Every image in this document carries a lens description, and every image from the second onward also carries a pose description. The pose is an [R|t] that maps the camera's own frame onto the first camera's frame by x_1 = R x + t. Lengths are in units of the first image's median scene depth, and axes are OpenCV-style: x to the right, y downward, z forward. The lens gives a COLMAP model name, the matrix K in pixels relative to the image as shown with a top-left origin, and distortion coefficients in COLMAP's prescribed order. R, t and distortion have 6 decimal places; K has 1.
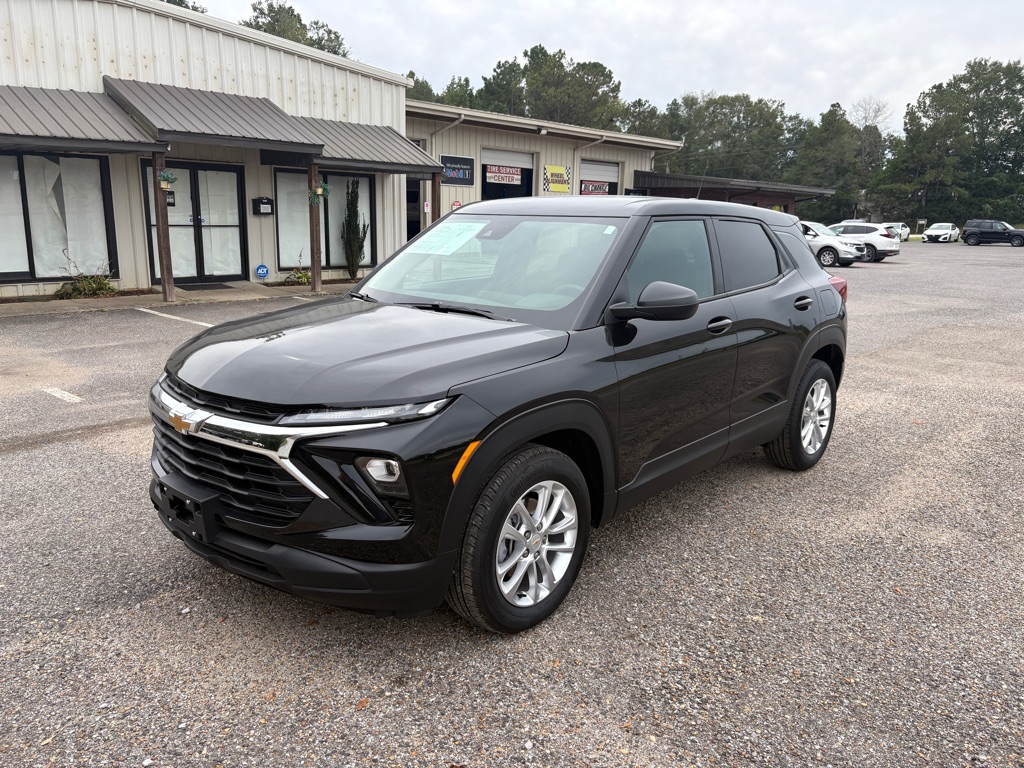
lens RADIAL K [[757.5, 0, 512.0], [0, 757.5, 384.0], [0, 0, 1]] dist [0.052844, -0.051619]
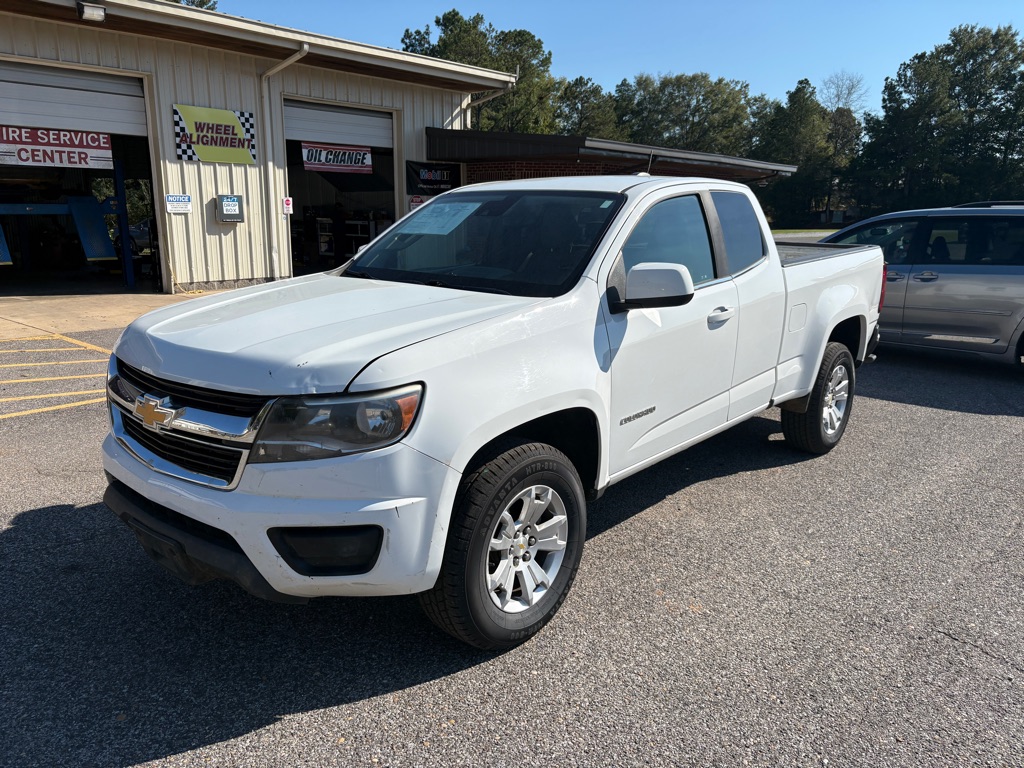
lens RADIAL K [[766.0, 0, 512.0], [0, 766.0, 384.0], [0, 0, 1]] dist [0.050238, -0.052784]
pose [[0.999338, -0.021332, 0.029464, 0.065007], [0.021289, 0.999772, 0.001771, -0.032029], [-0.029495, -0.001142, 0.999564, 0.146689]]
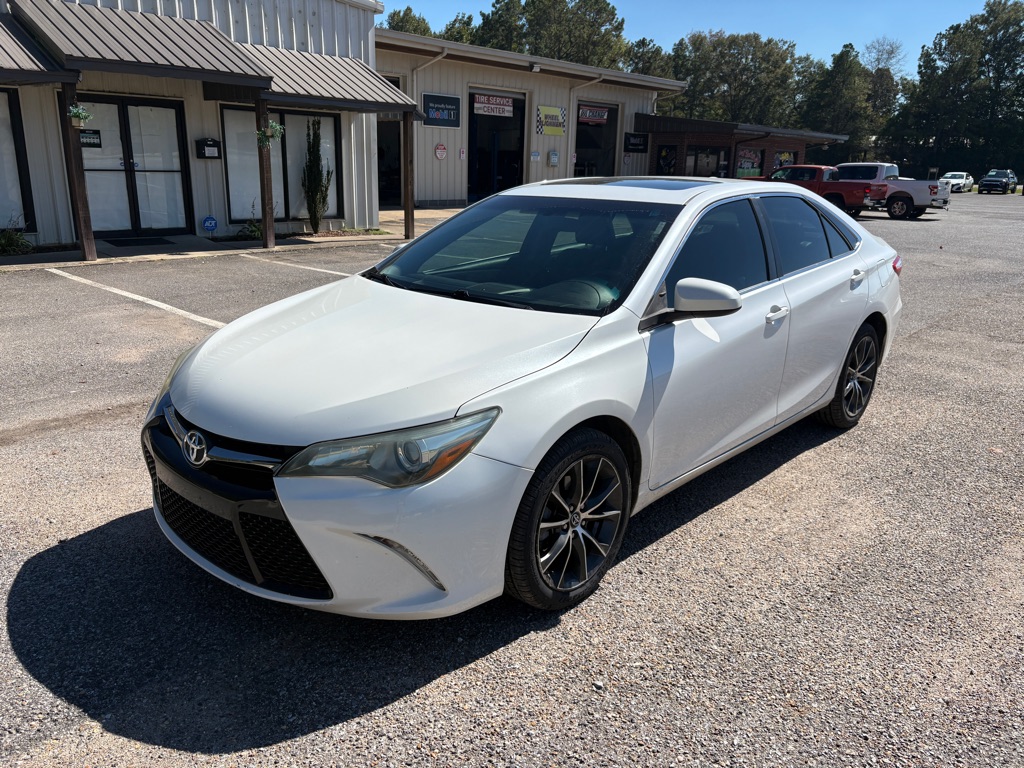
lens RADIAL K [[757.5, 0, 512.0], [0, 757.5, 384.0], [0, 0, 1]] dist [0.052844, -0.051619]
pose [[0.999980, 0.006143, 0.001222, 0.003502], [-0.006211, 0.997758, 0.066644, -0.003527], [-0.000810, -0.066650, 0.997776, 0.015372]]
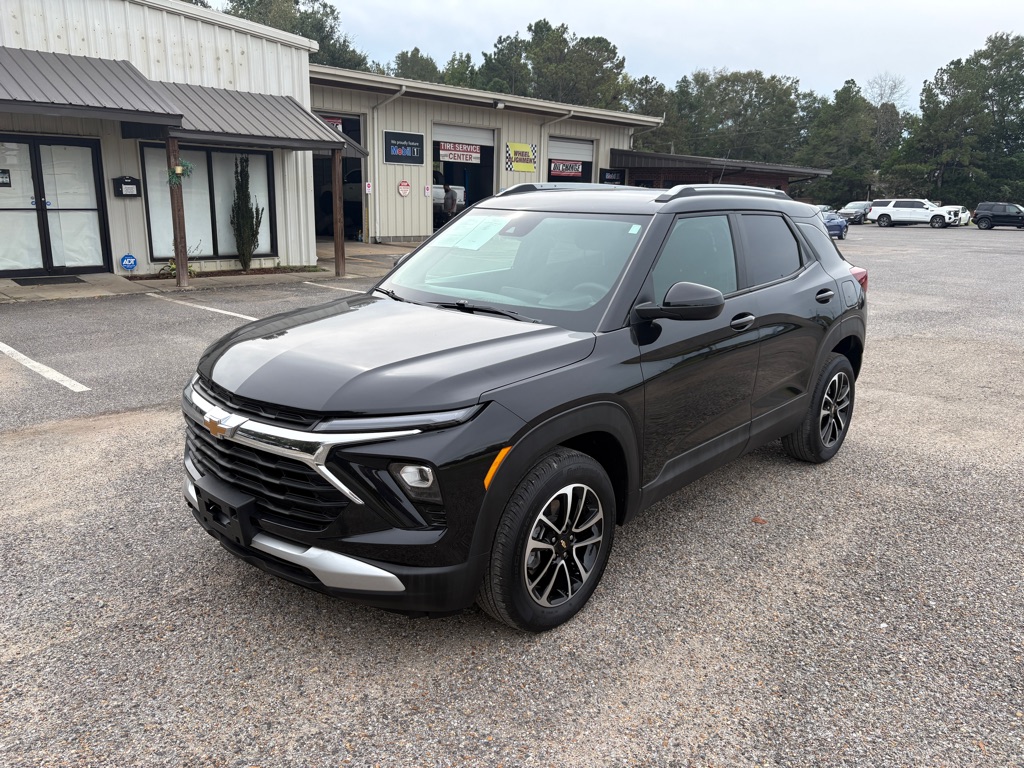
lens RADIAL K [[757.5, 0, 512.0], [0, 757.5, 384.0], [0, 0, 1]] dist [0.052844, -0.051619]
pose [[0.999811, 0.006246, -0.018411, 0.019104], [-0.005800, 0.999690, 0.024226, -0.004843], [0.018557, -0.024115, 0.999537, 0.019662]]
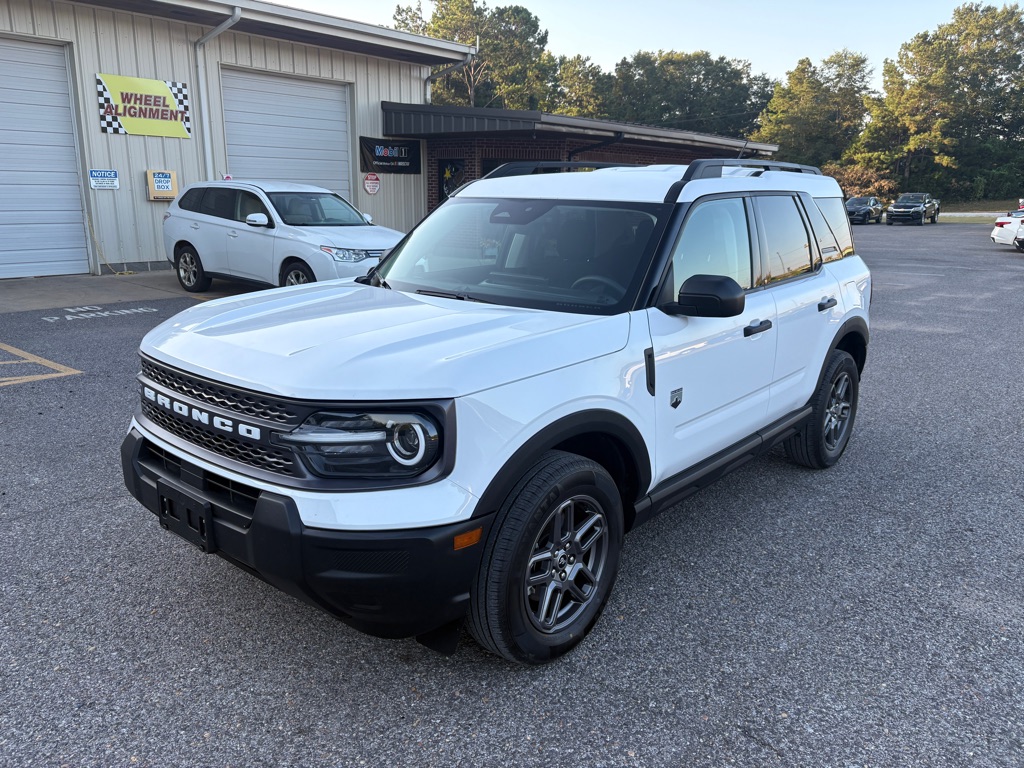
lens RADIAL K [[766.0, 0, 512.0], [0, 766.0, 384.0], [0, 0, 1]] dist [0.050238, -0.052784]
pose [[0.999515, -0.016804, 0.026223, 0.074721], [0.016164, 0.999571, 0.024430, -0.032900], [-0.026622, -0.023995, 0.999358, 0.153390]]
